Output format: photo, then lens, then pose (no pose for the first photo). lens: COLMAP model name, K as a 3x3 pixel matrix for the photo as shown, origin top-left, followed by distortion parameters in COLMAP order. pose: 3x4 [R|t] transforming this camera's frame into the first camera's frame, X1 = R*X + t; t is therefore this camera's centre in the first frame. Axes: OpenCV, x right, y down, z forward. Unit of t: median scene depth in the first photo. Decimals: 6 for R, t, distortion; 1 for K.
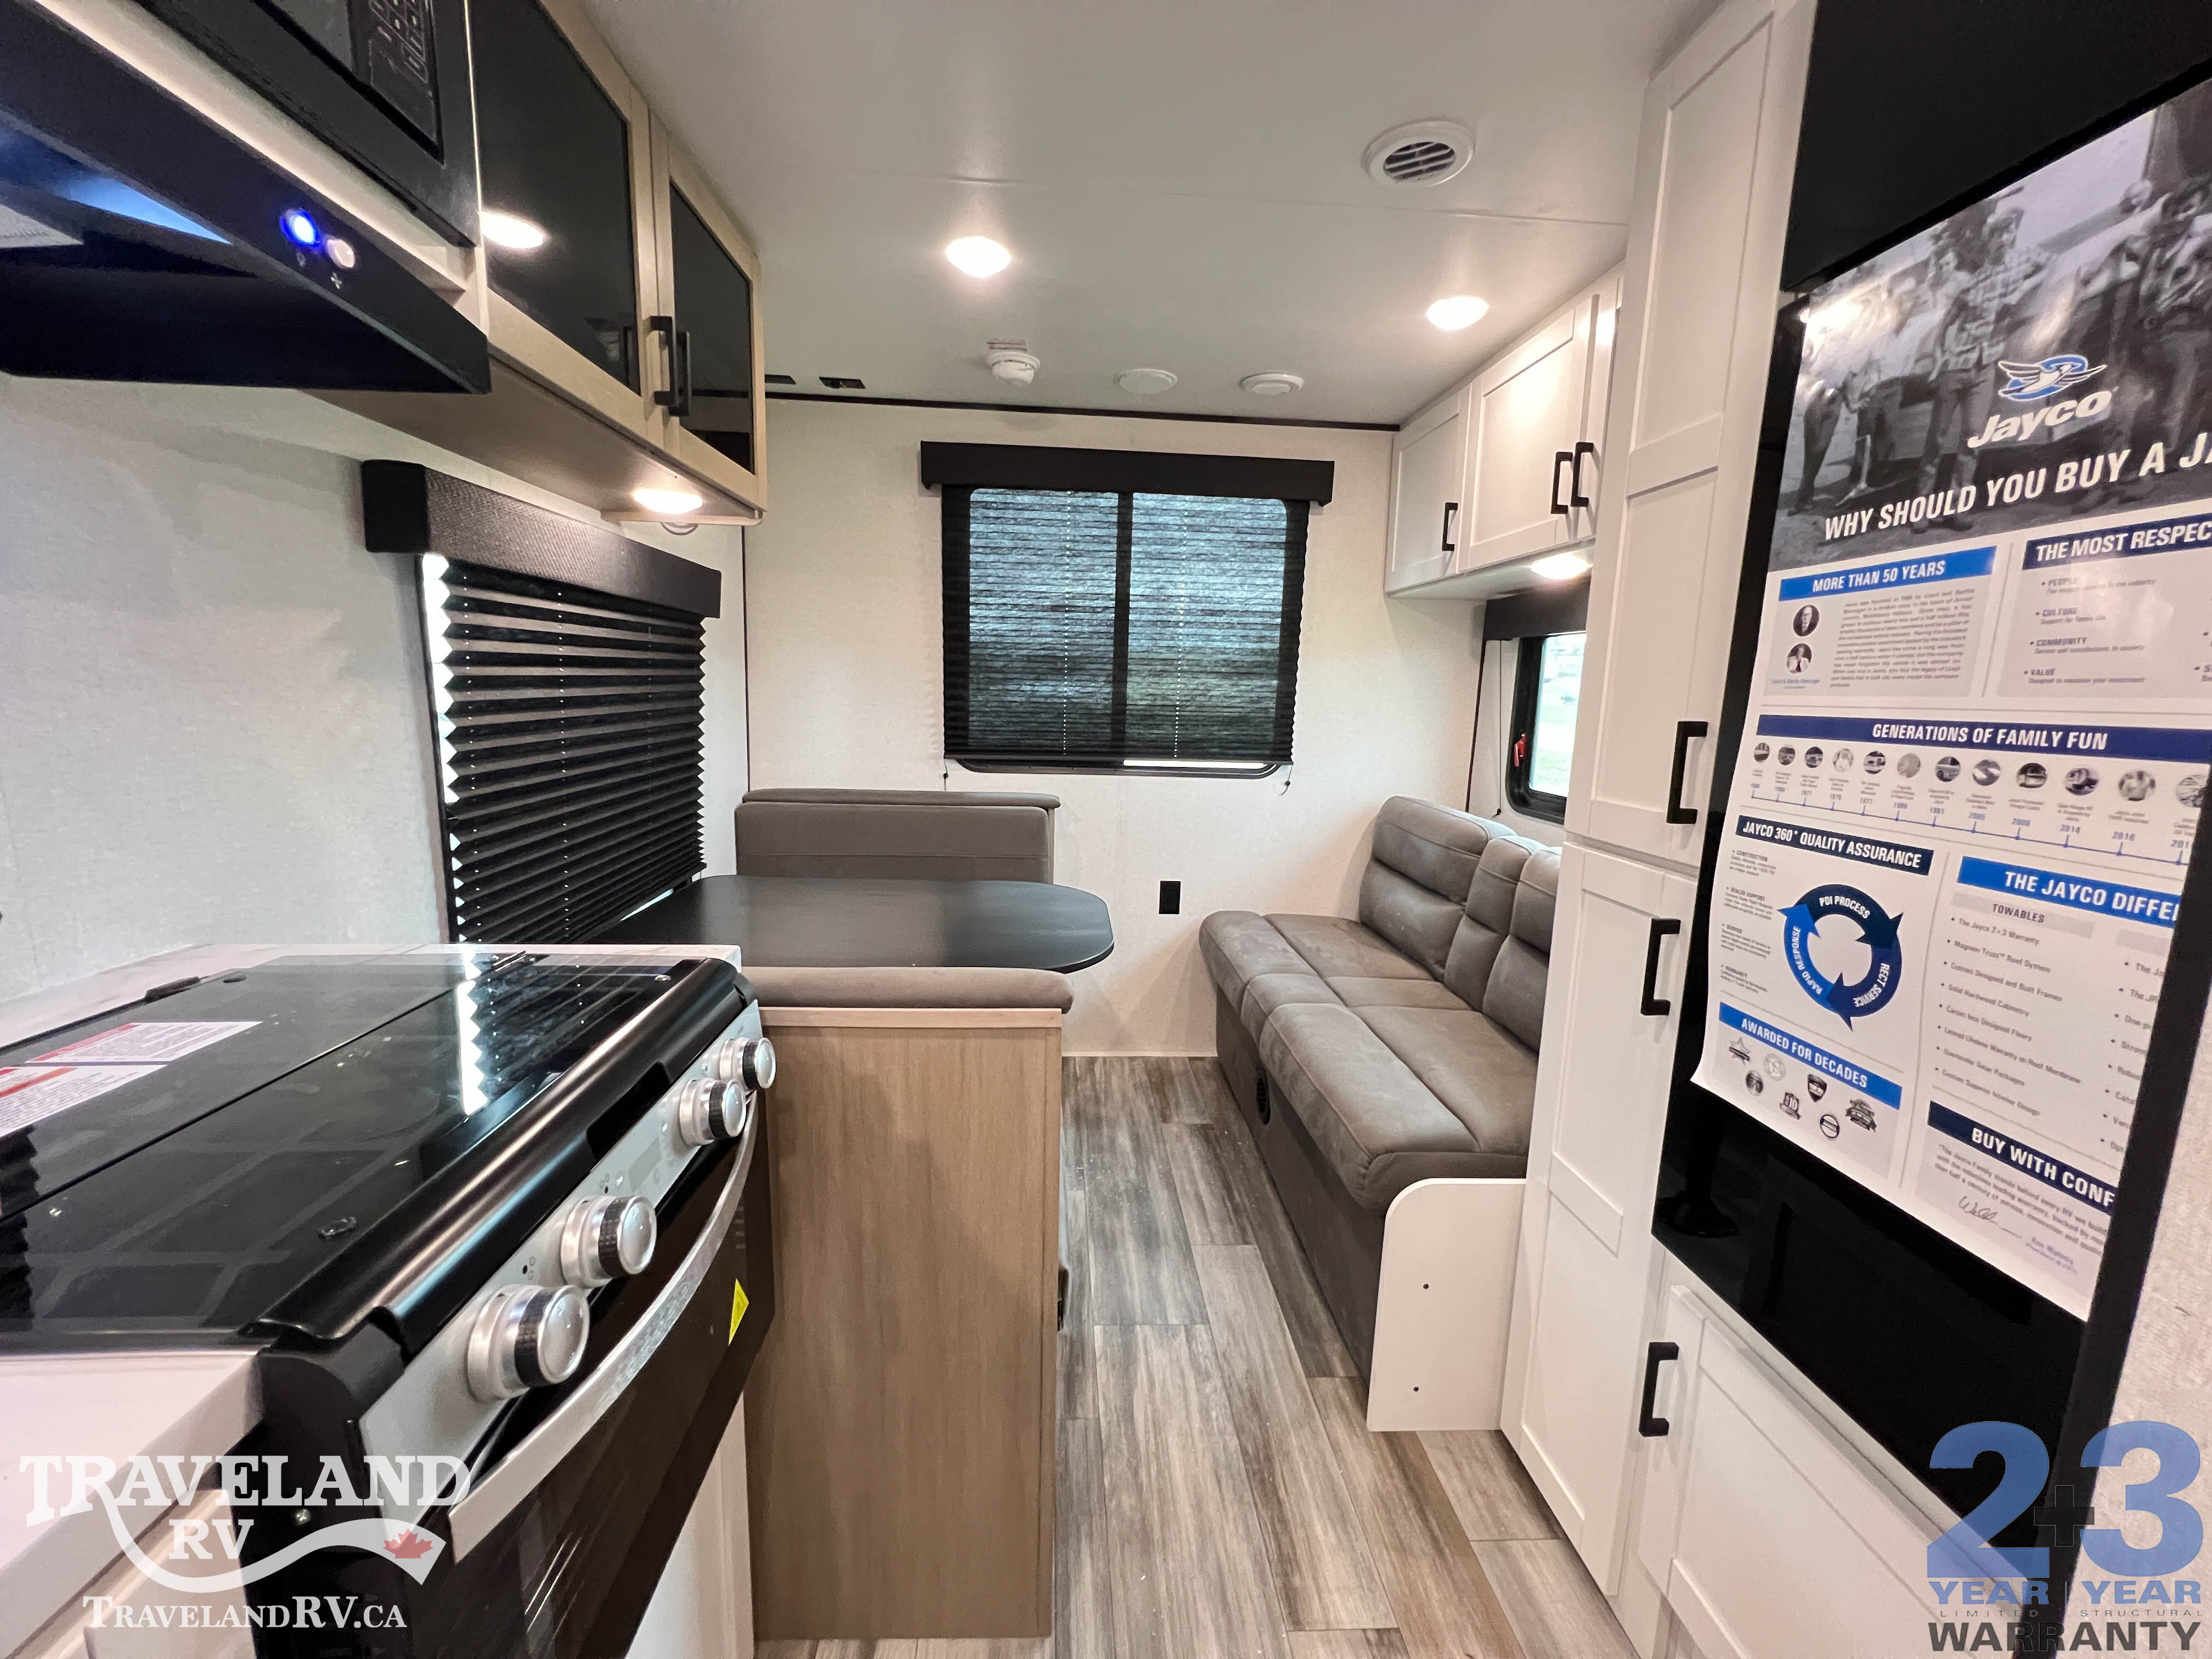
lens RADIAL K [[881.0, 0, 1101.5], [0, 881.0, 828.2], [0, 0, 1]] dist [-0.001254, 0.000506]
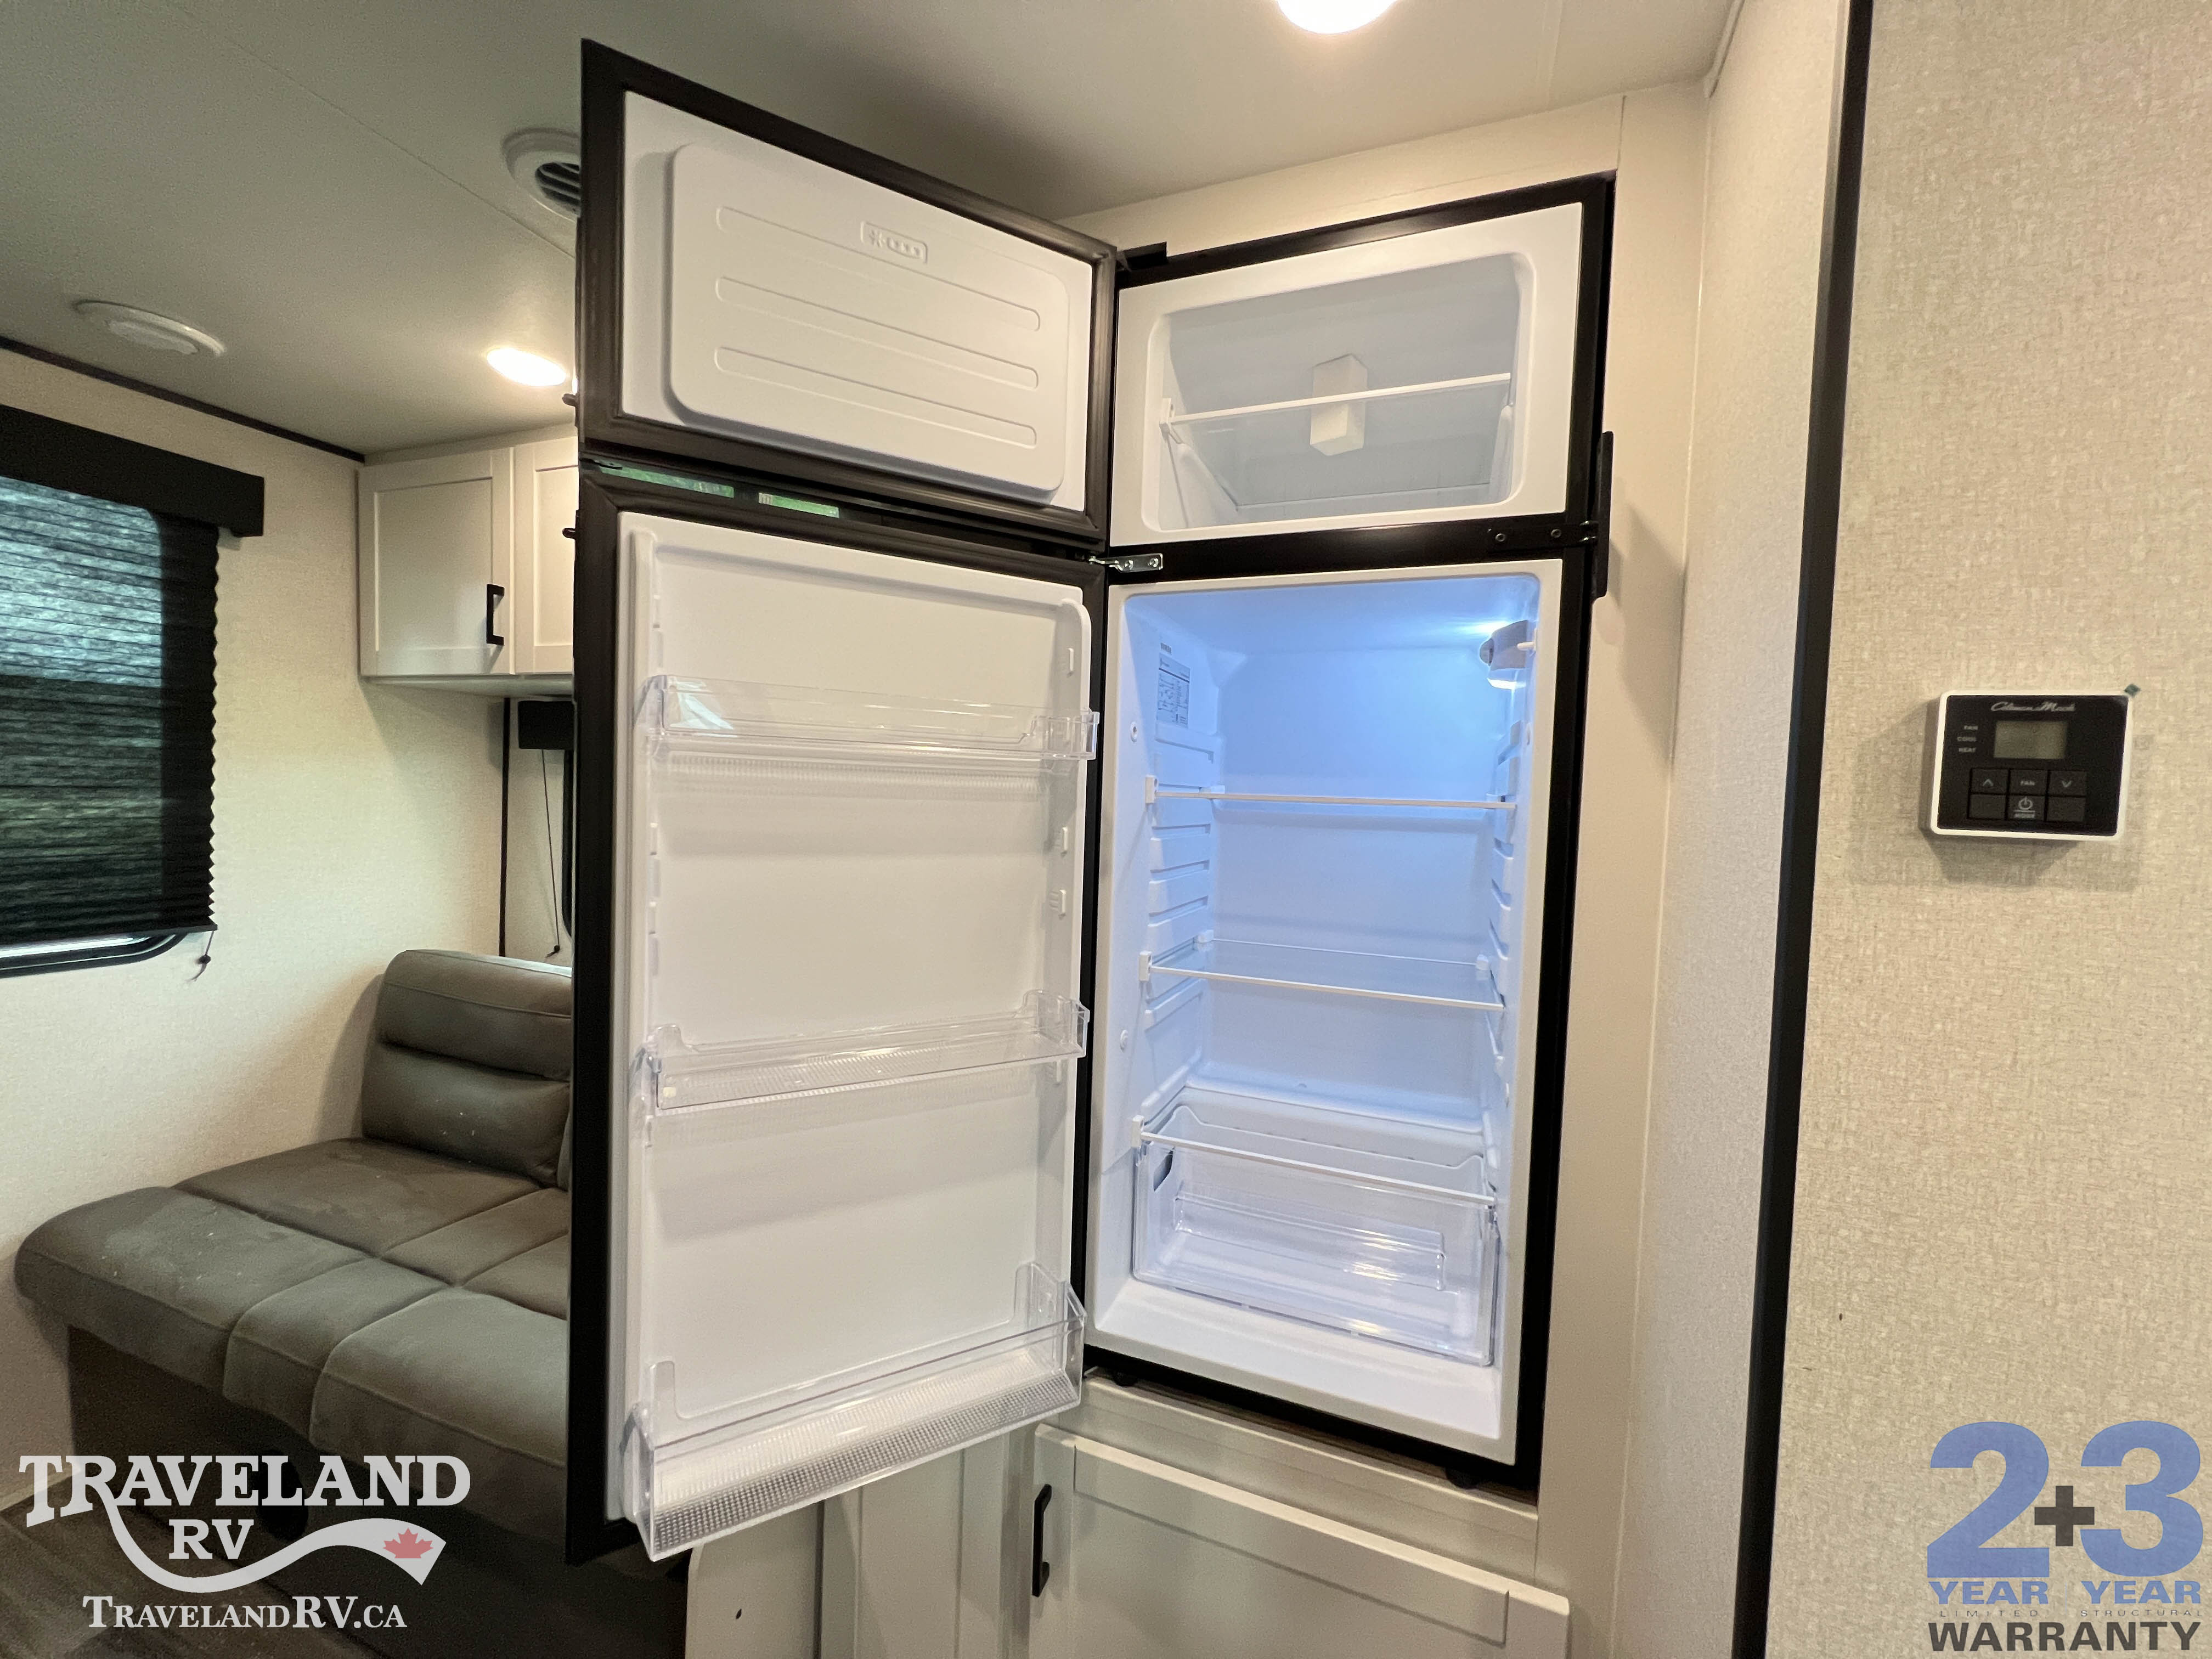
lens RADIAL K [[881.0, 0, 1105.2], [0, 881.0, 827.6], [0, 0, 1]] dist [-0.001254, 0.000506]
pose [[0.412931, -0.049687, 0.909406, -0.113779], [0.117206, 0.993107, 0.001041, -0.089843], [-0.903189, 0.106158, 0.415909, 0.196627]]
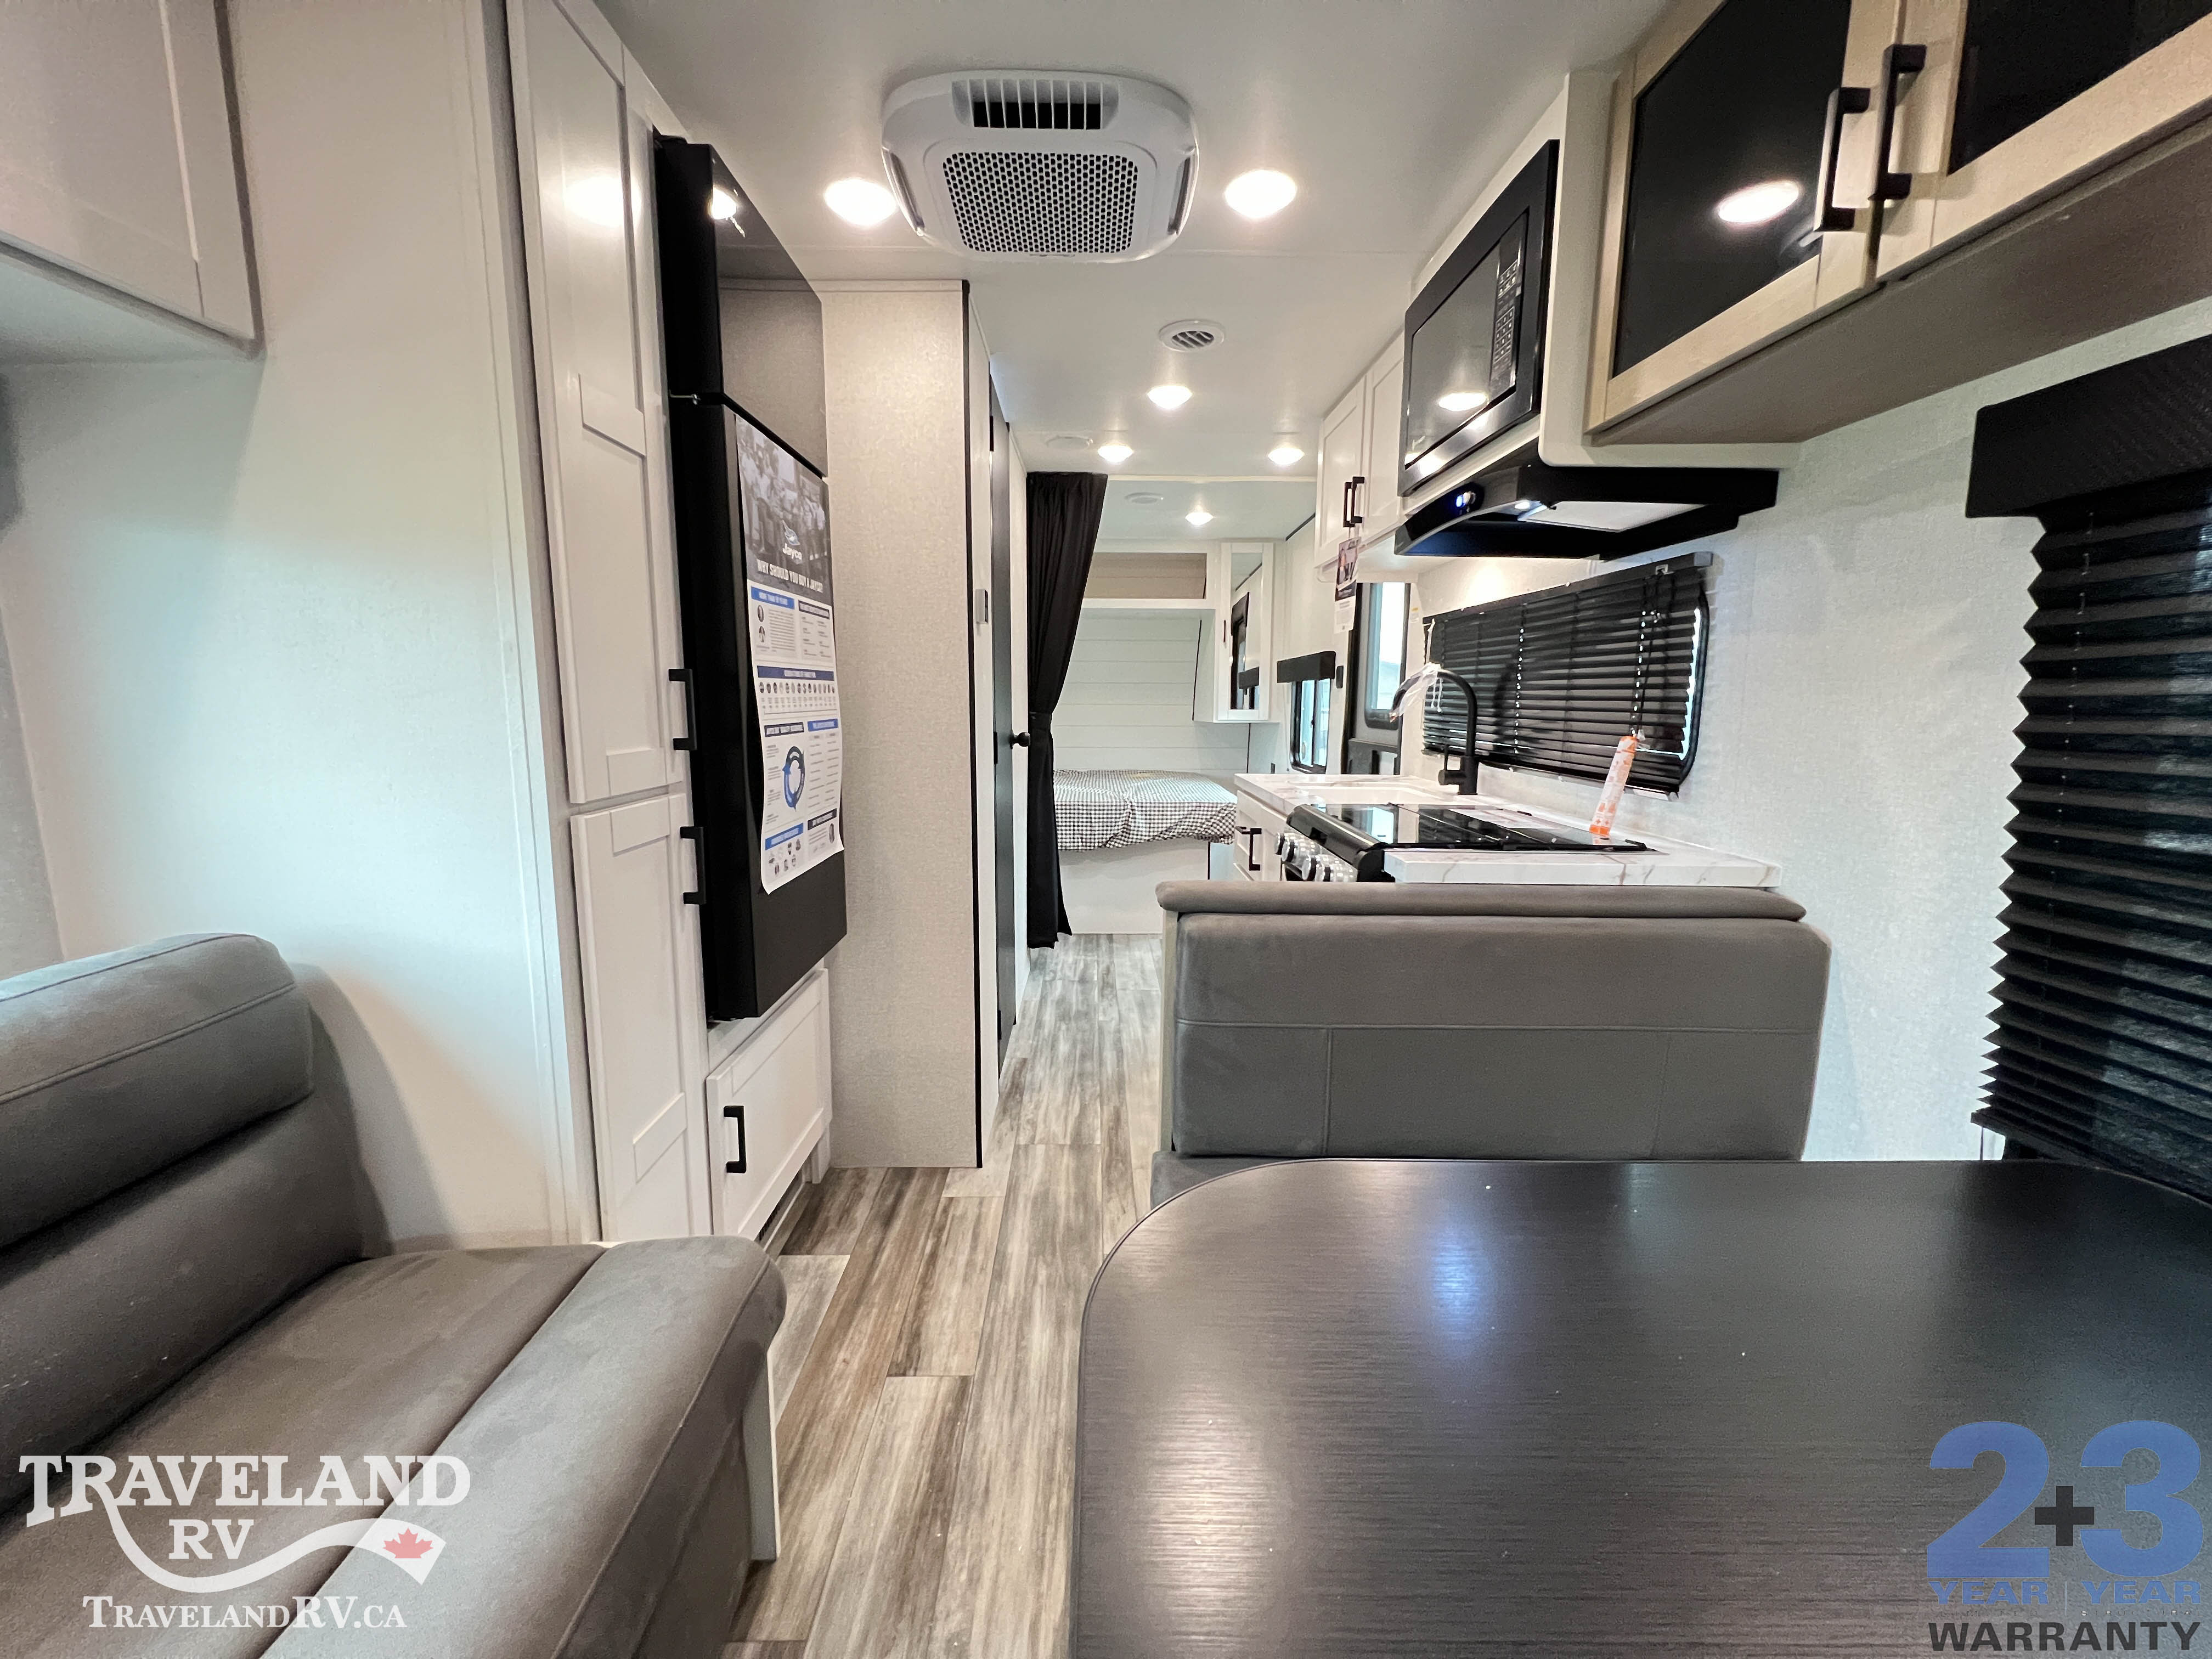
lens RADIAL K [[881.0, 0, 1101.4], [0, 881.0, 824.7], [0, 0, 1]] dist [-0.001254, 0.000506]
pose [[-0.998258, -0.042708, 0.040705, 0.000763], [-0.028627, 0.953895, 0.298771, -0.141025], [-0.051588, 0.297085, -0.953456, 1.041461]]
